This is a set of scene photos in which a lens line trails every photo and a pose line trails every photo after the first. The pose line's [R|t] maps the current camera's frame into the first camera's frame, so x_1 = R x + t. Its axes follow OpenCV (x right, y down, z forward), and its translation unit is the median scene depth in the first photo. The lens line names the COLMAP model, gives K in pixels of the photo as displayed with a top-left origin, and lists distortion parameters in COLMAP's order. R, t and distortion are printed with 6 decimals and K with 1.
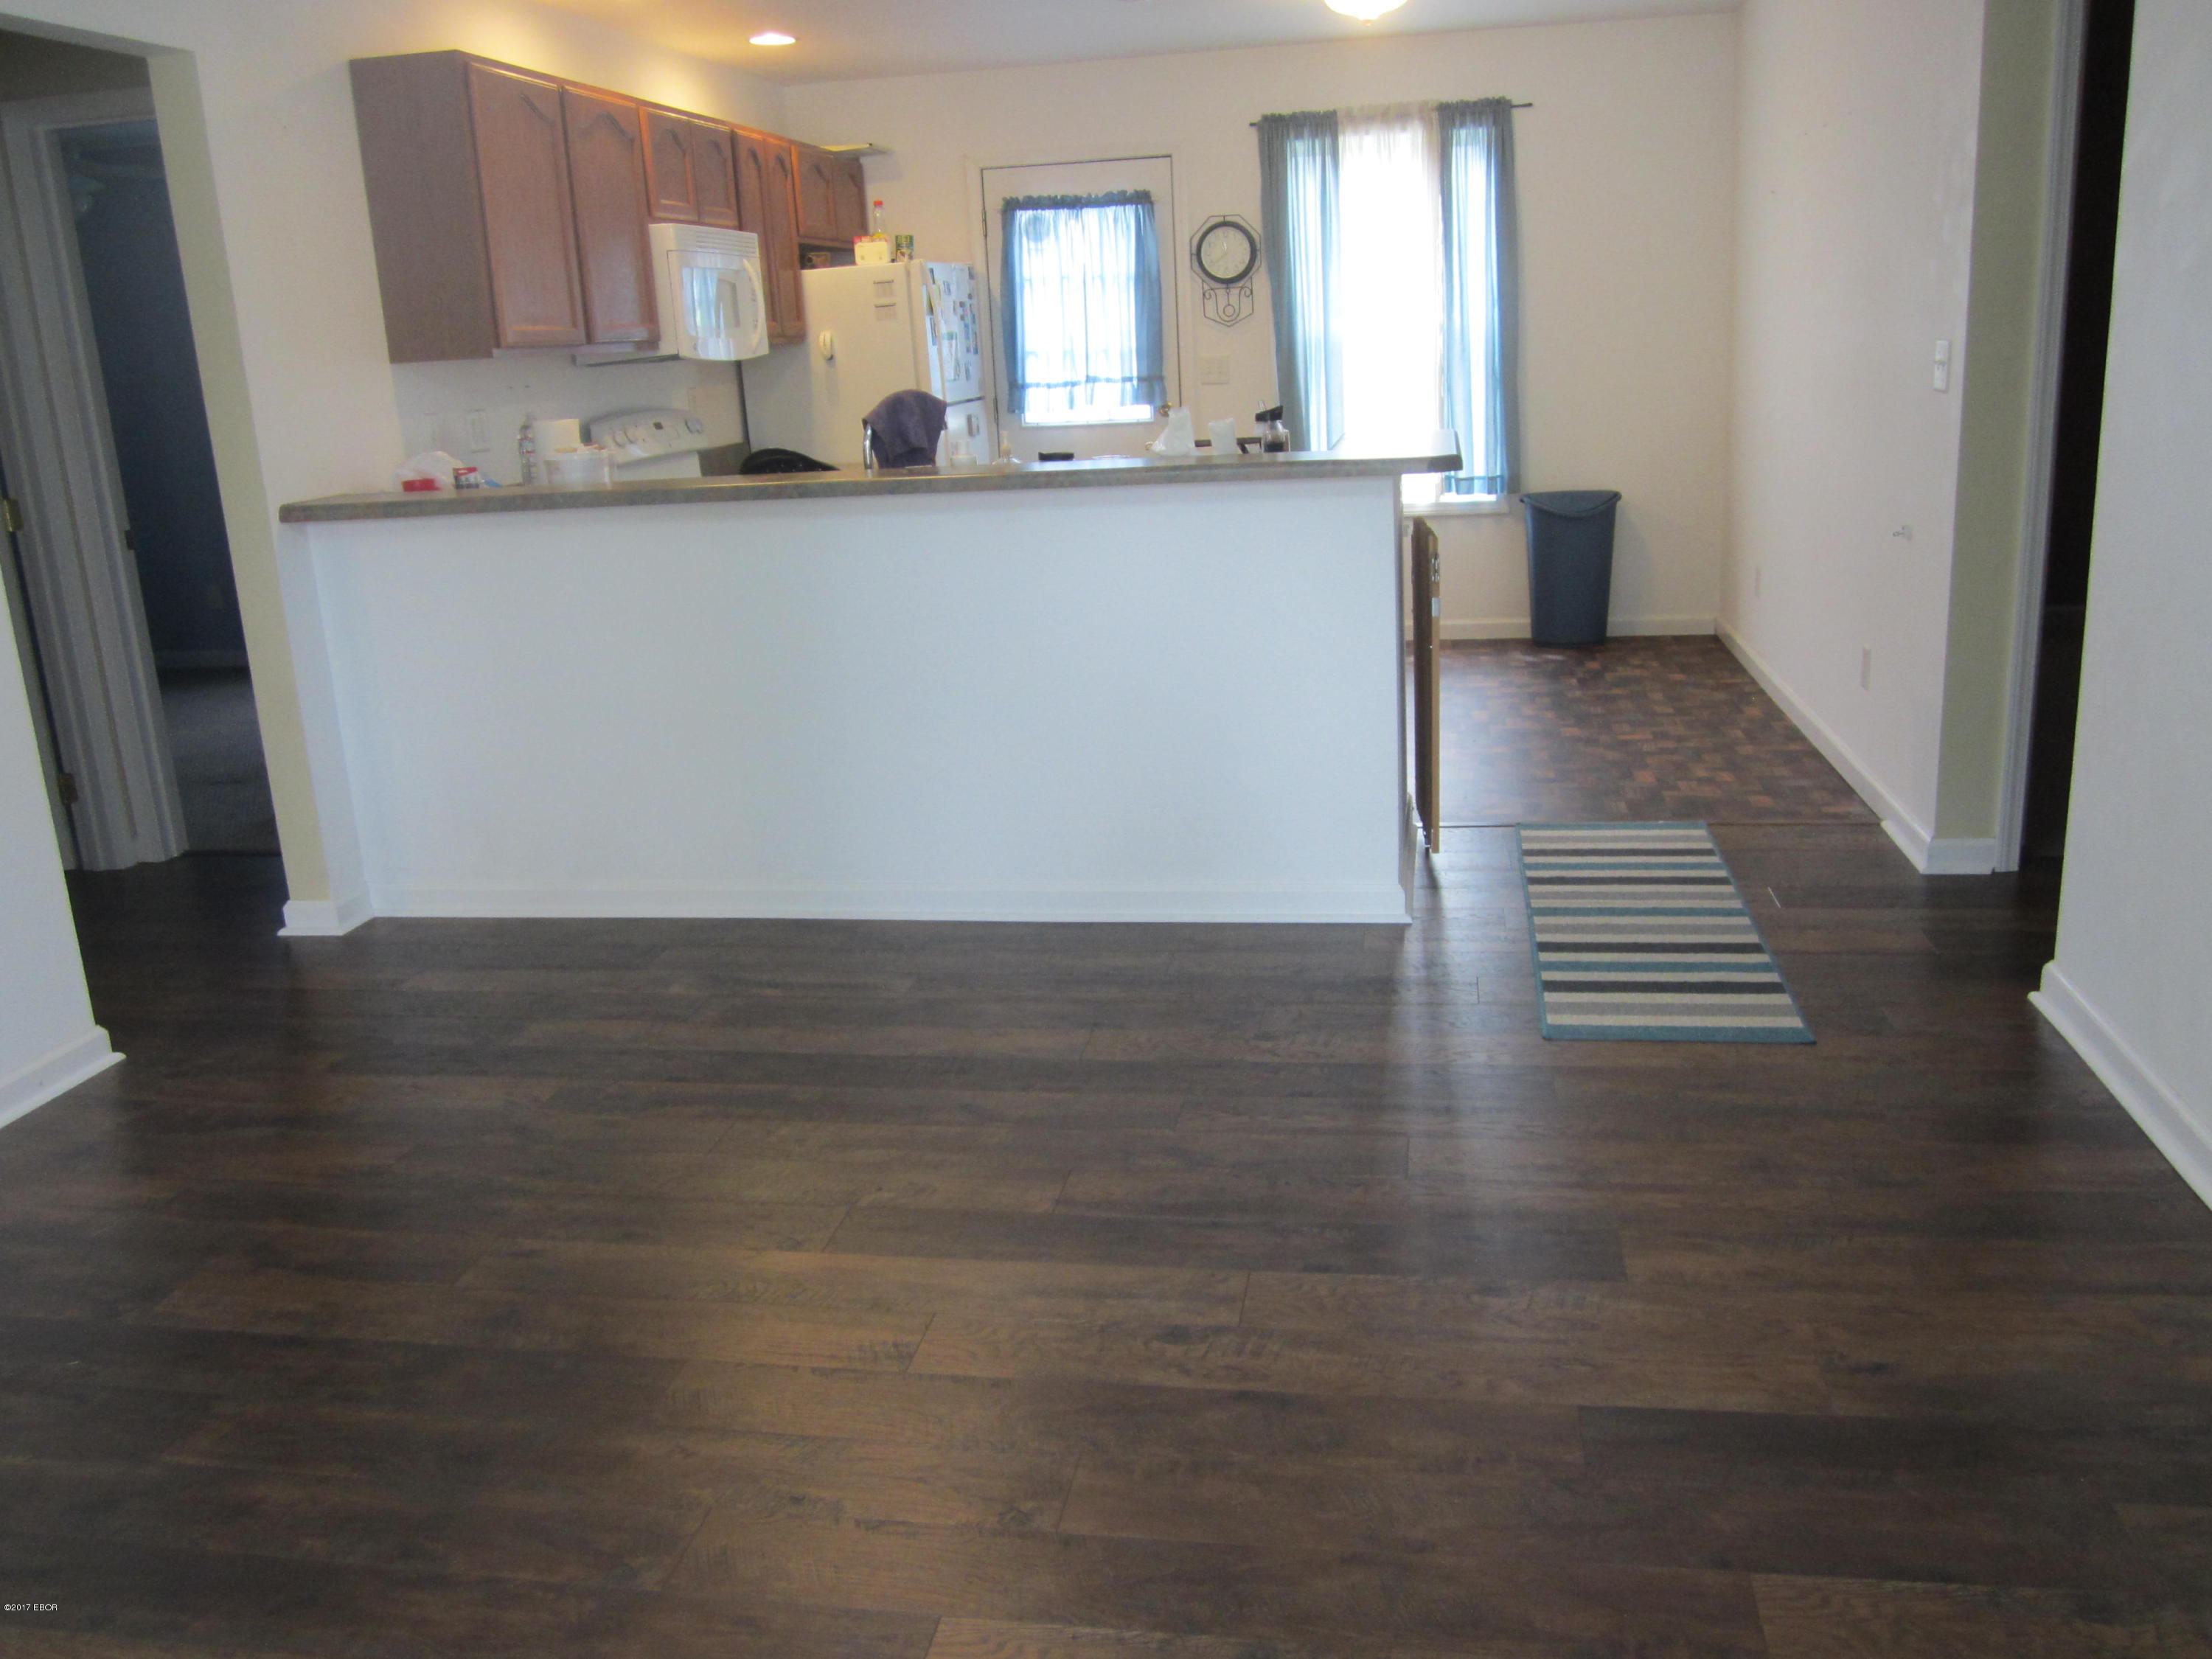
lens RADIAL K [[1813.2, 0, 1121.4], [0, 1813.2, 831.9], [0, 0, 1]] dist [-0.058489, 0.024480]
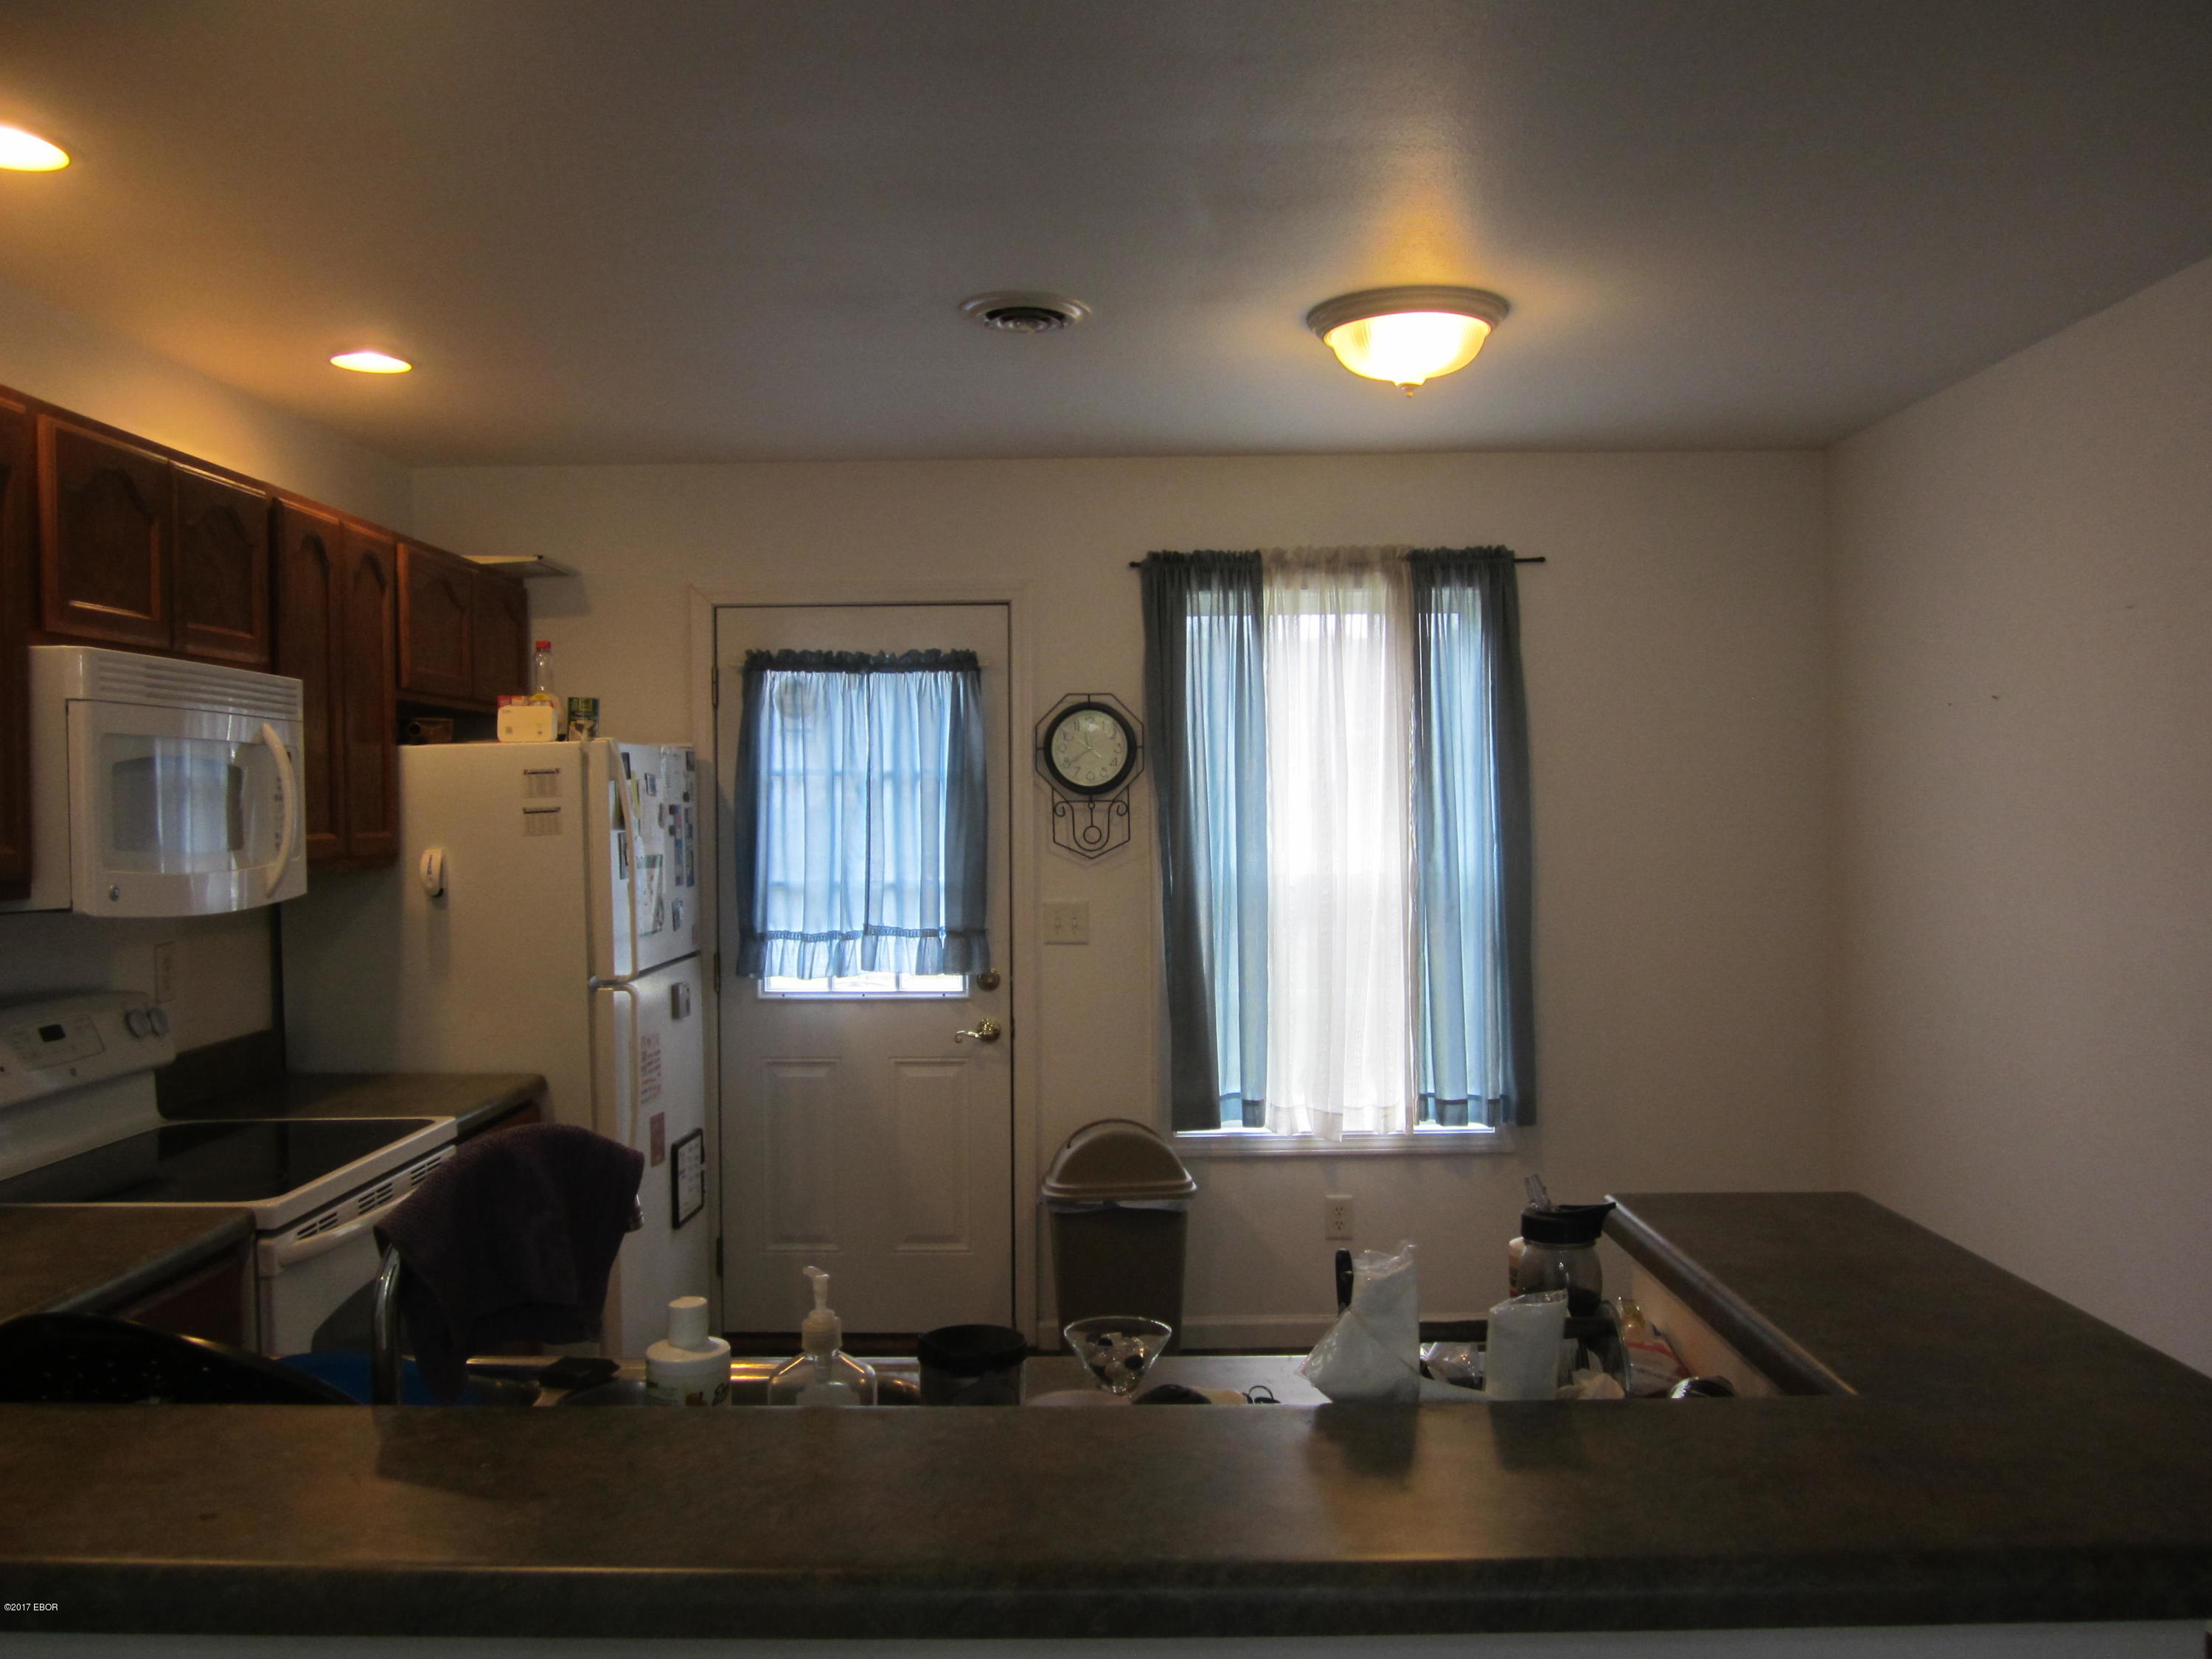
lens RADIAL K [[1813.2, 0, 1108.4], [0, 1813.2, 827.6], [0, 0, 1]] dist [-0.058489, 0.024480]
pose [[0.986302, 0.039521, 0.160146, -0.040356], [0.002959, 0.966477, -0.256735, -0.127724], [-0.164924, 0.253692, 0.953121, 0.388219]]
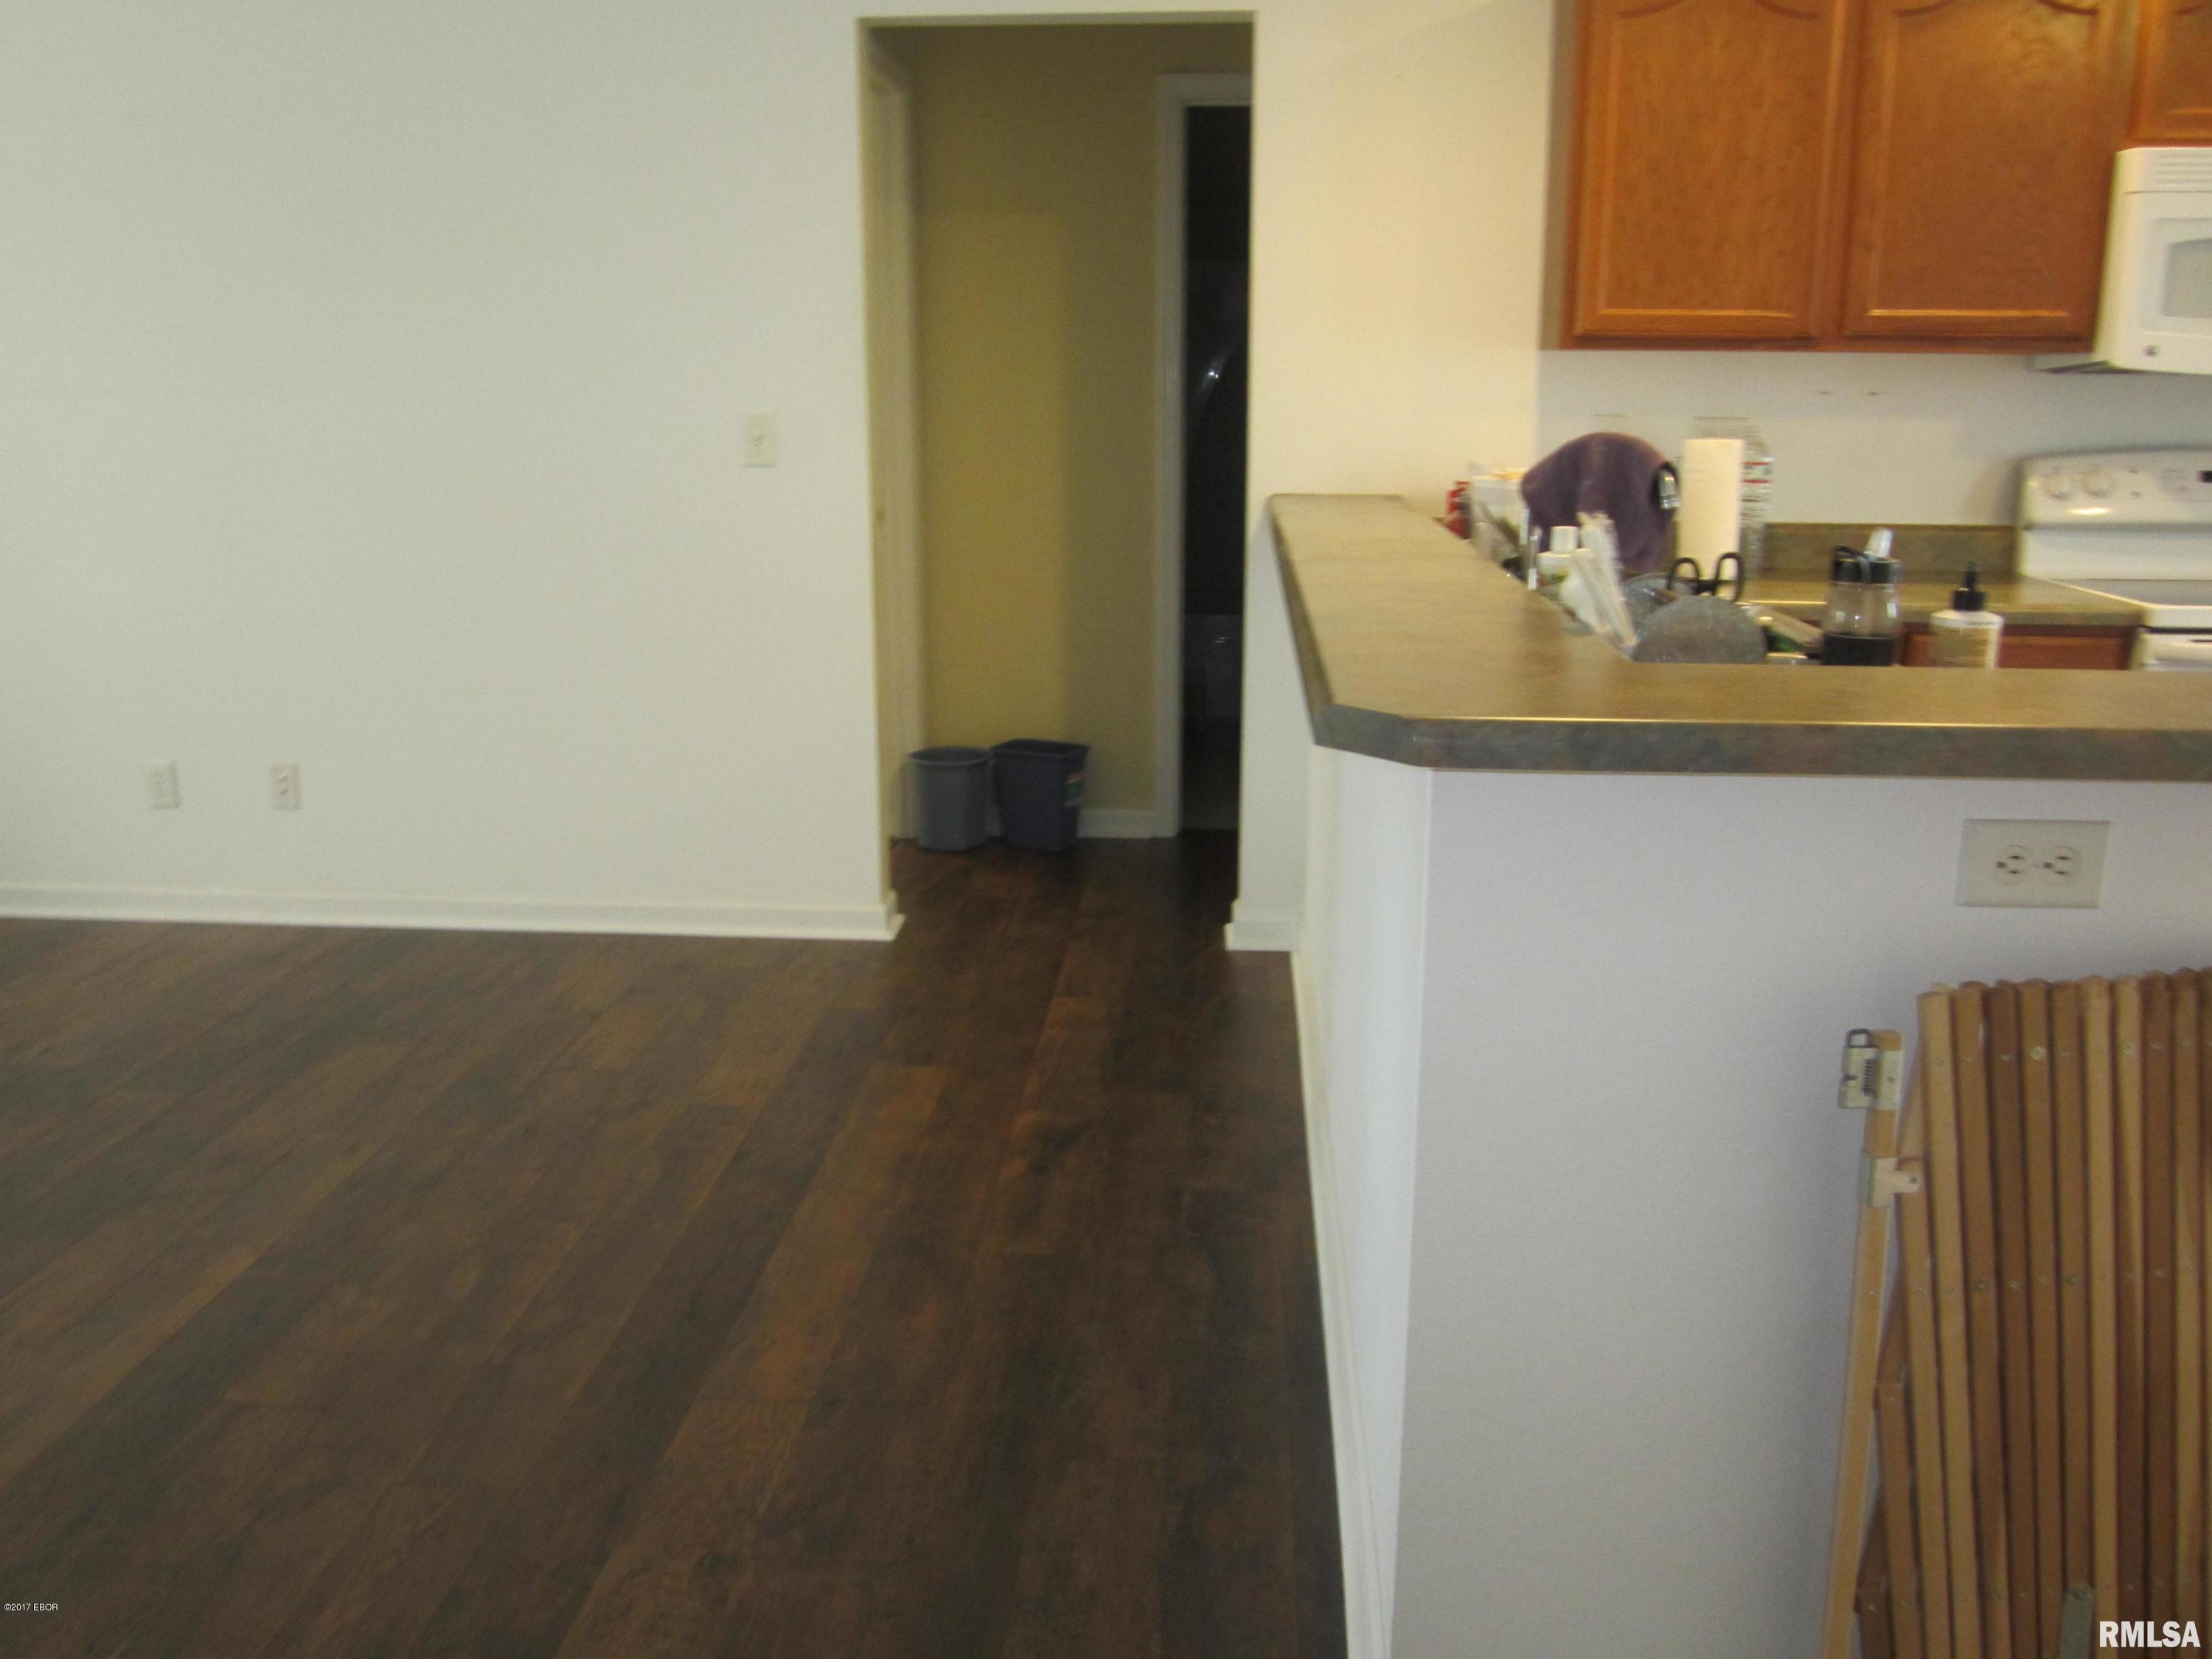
lens RADIAL K [[1813.2, 0, 1115.4], [0, 1813.2, 830.7], [0, 0, 1]] dist [-0.058489, 0.024480]
pose [[0.089998, 0.285772, -0.954062, 0.277067], [-0.267515, 0.929682, 0.253234, -0.138196], [0.959342, 0.232435, 0.160118, 0.472697]]
